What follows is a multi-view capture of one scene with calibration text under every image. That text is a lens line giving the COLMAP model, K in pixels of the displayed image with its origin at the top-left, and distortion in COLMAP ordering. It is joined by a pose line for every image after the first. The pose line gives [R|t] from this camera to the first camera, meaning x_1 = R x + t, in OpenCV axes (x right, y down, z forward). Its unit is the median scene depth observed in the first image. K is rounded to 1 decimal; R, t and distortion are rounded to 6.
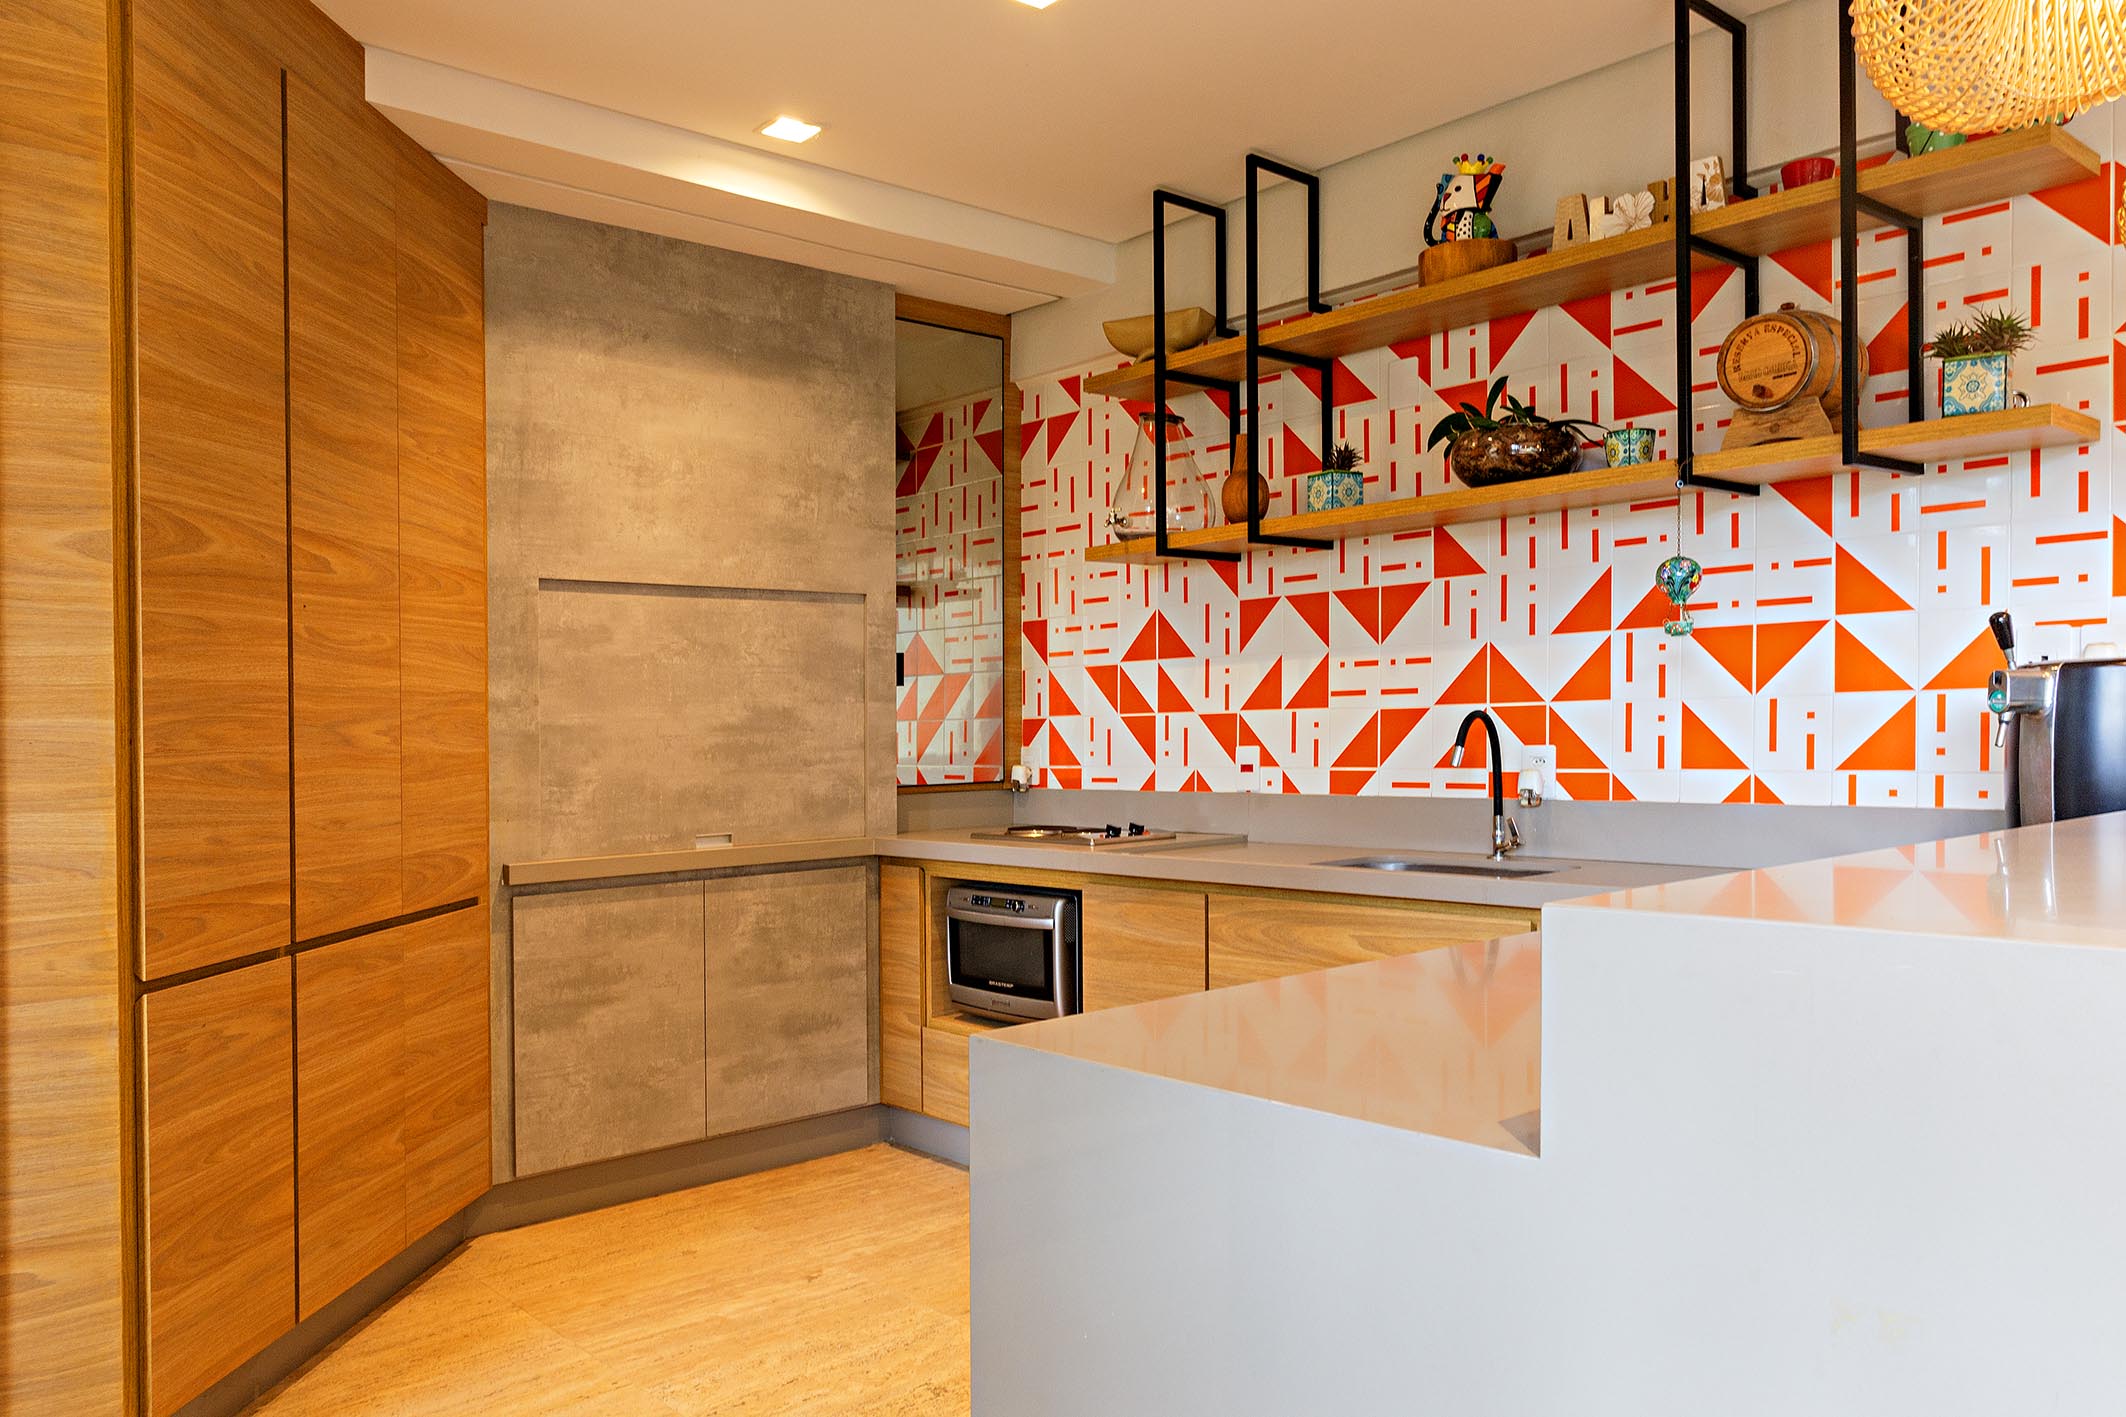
lens RADIAL K [[1321.3, 0, 957.5], [0, 1321.3, 722.2], [0, 0, 1]] dist [0.007564, 0.004422]
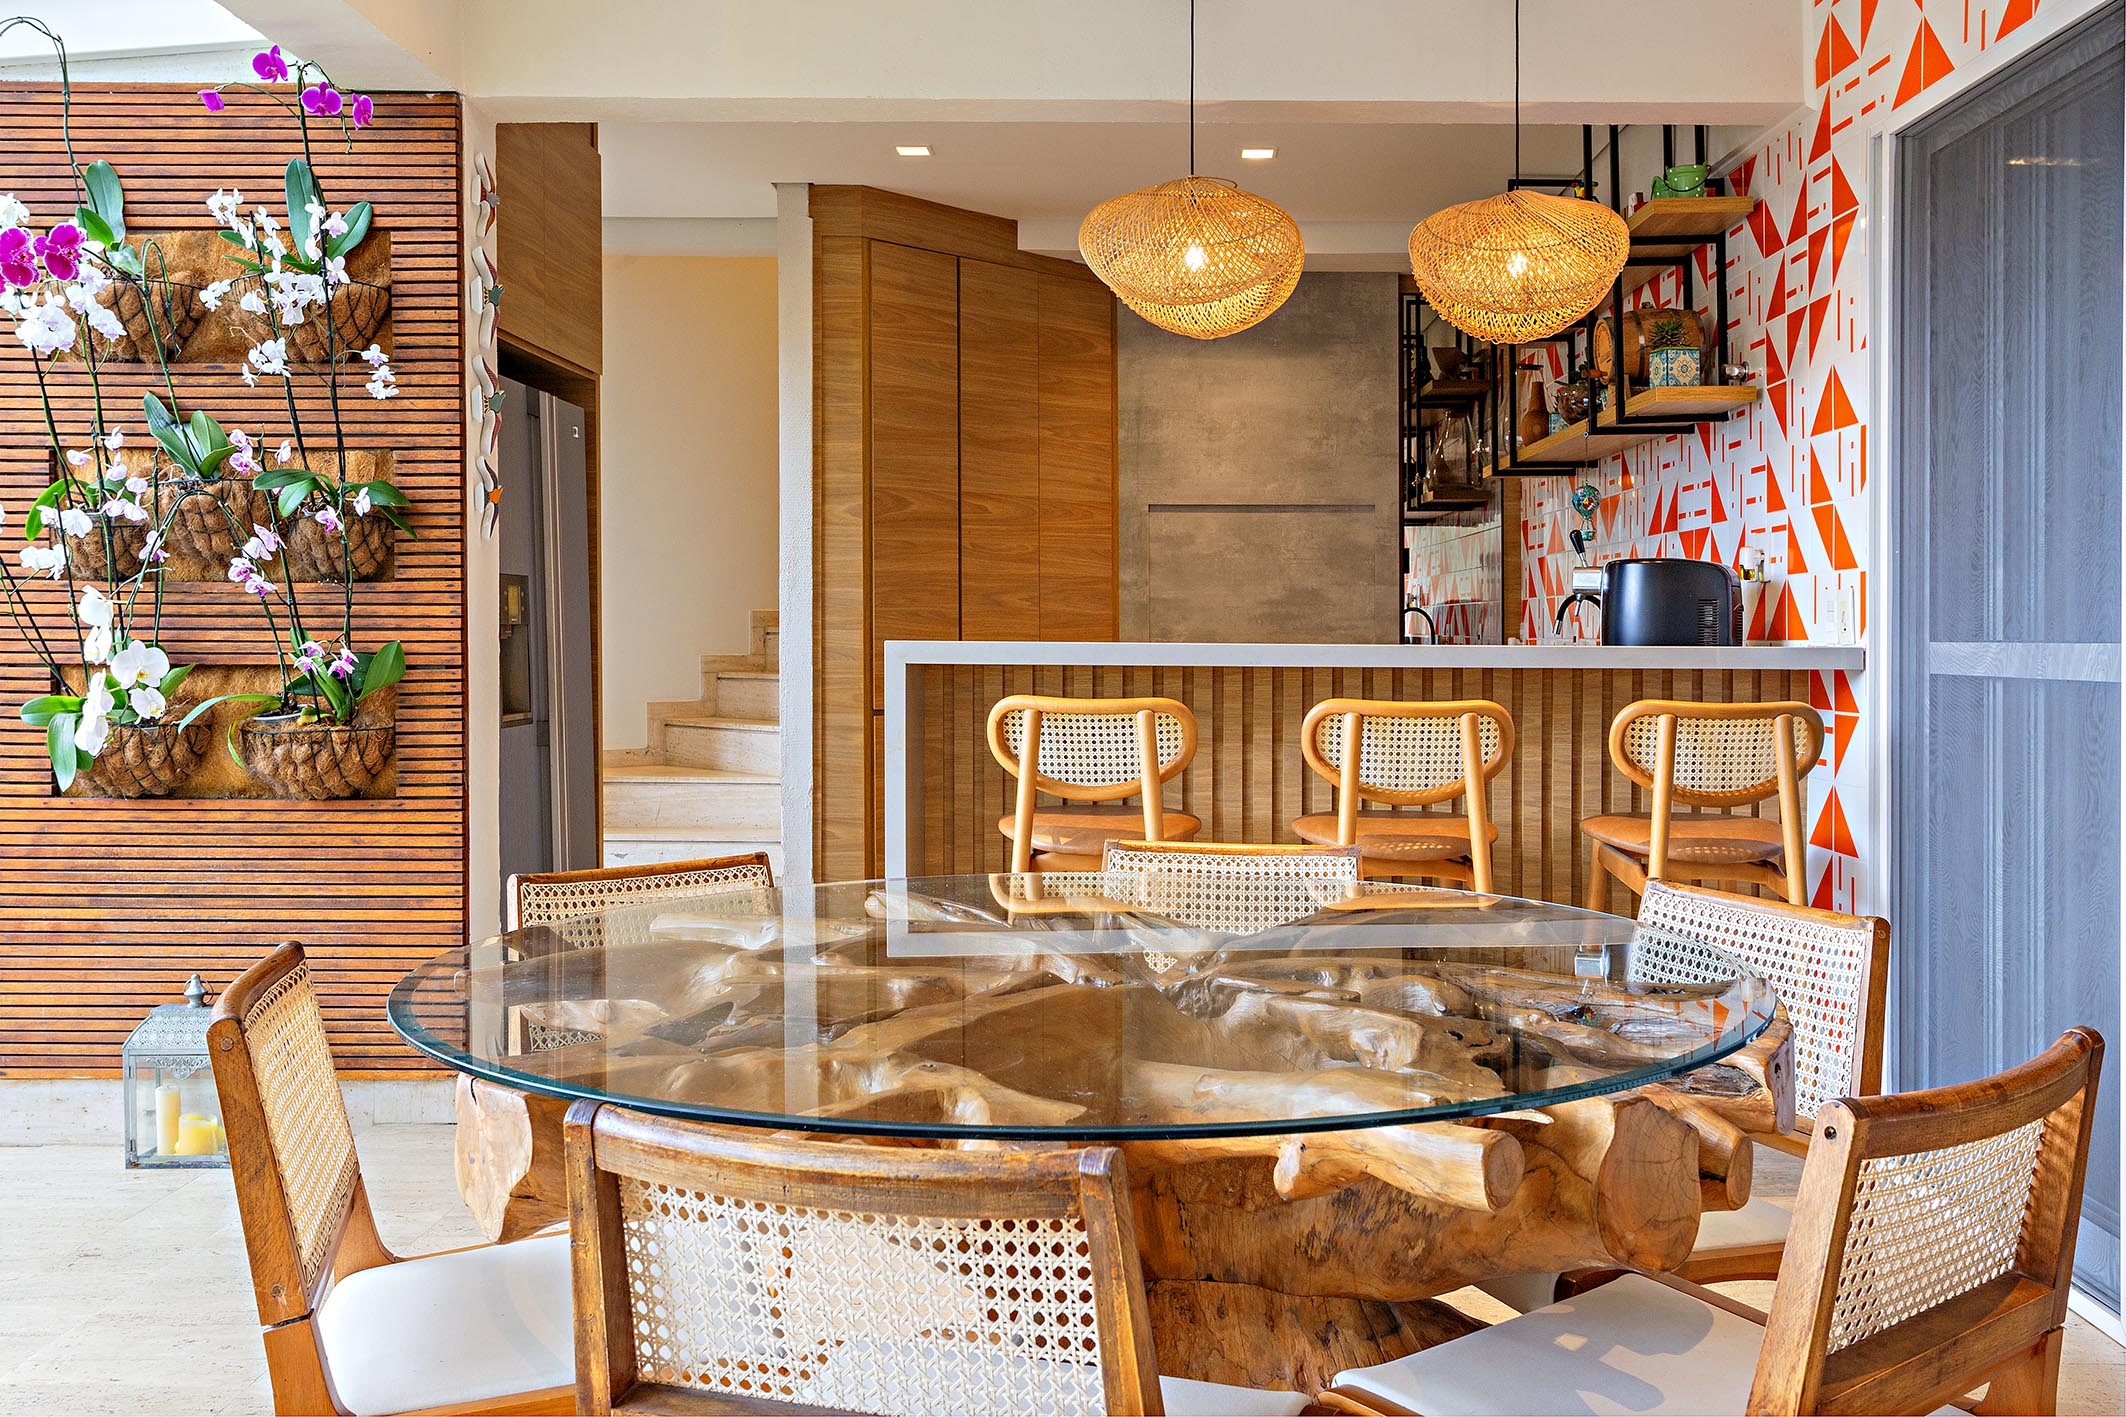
lens RADIAL K [[1825.2, 0, 1149.5], [0, 1825.2, 640.0], [0, 0, 1]] dist [0.018758, -0.005828]
pose [[0.723724, 0.027133, -0.689556, 1.195243], [-0.018440, 0.999630, 0.019980, 0.008683], [0.689843, -0.001744, 0.723957, -0.576009]]
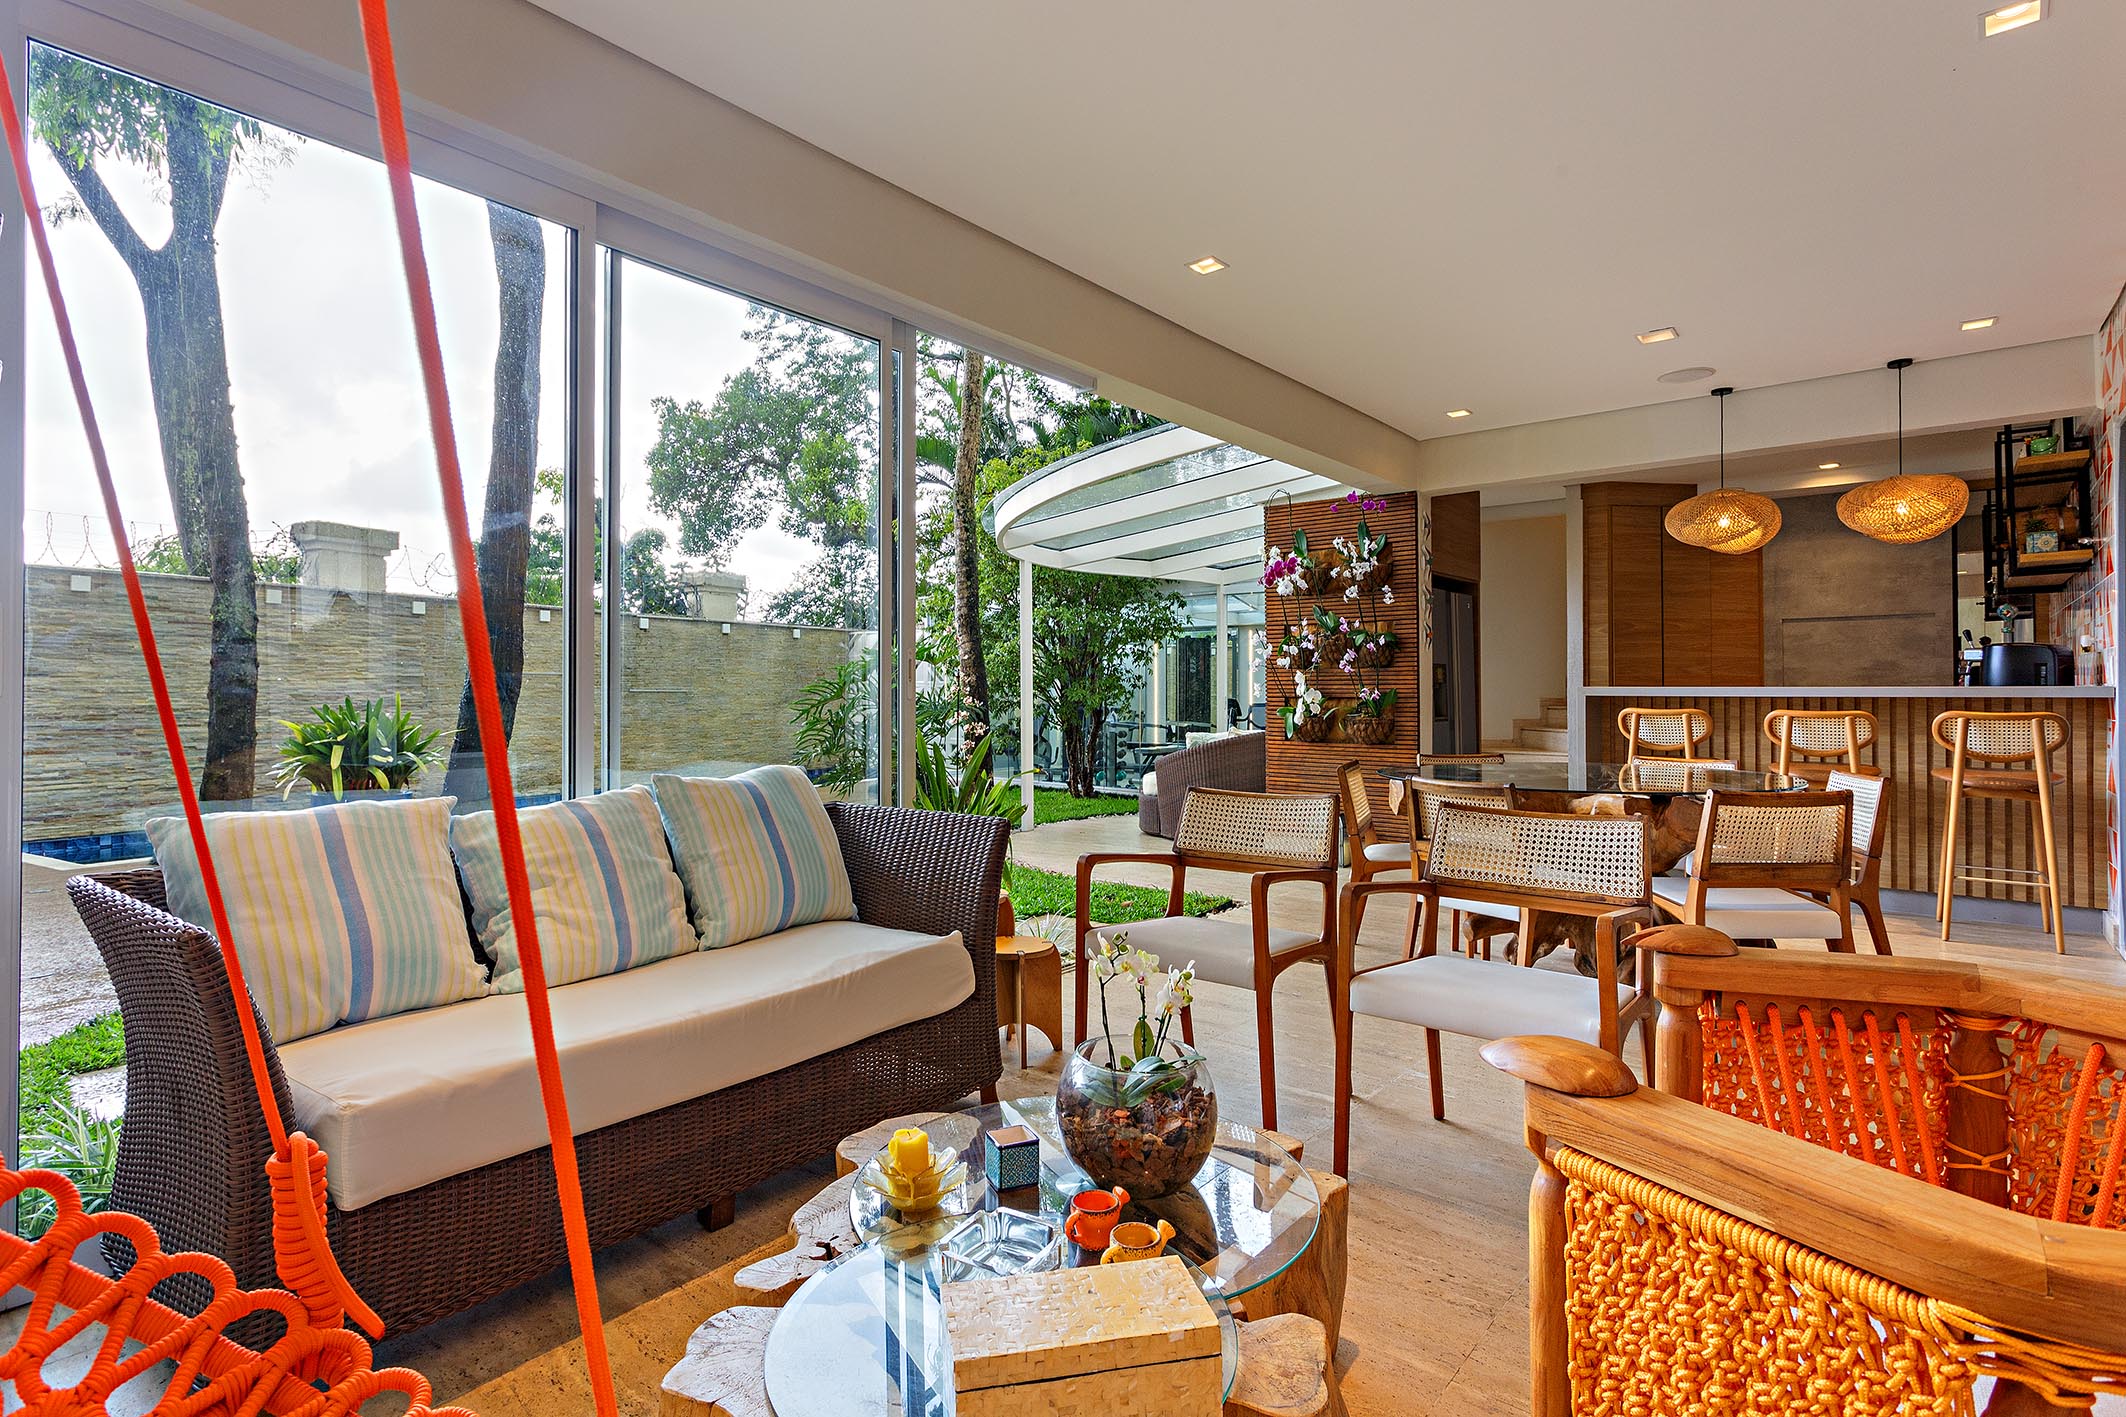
lens RADIAL K [[979.2, 0, 1055.9], [0, 979.2, 693.5], [0, 0, 1]] dist [0.003421, 0.002435]
pose [[0.063037, 0.023704, -0.997730, 1.842156], [-0.000762, 0.999719, 0.023703, 0.009461], [0.998011, -0.000734, 0.063037, -0.809530]]
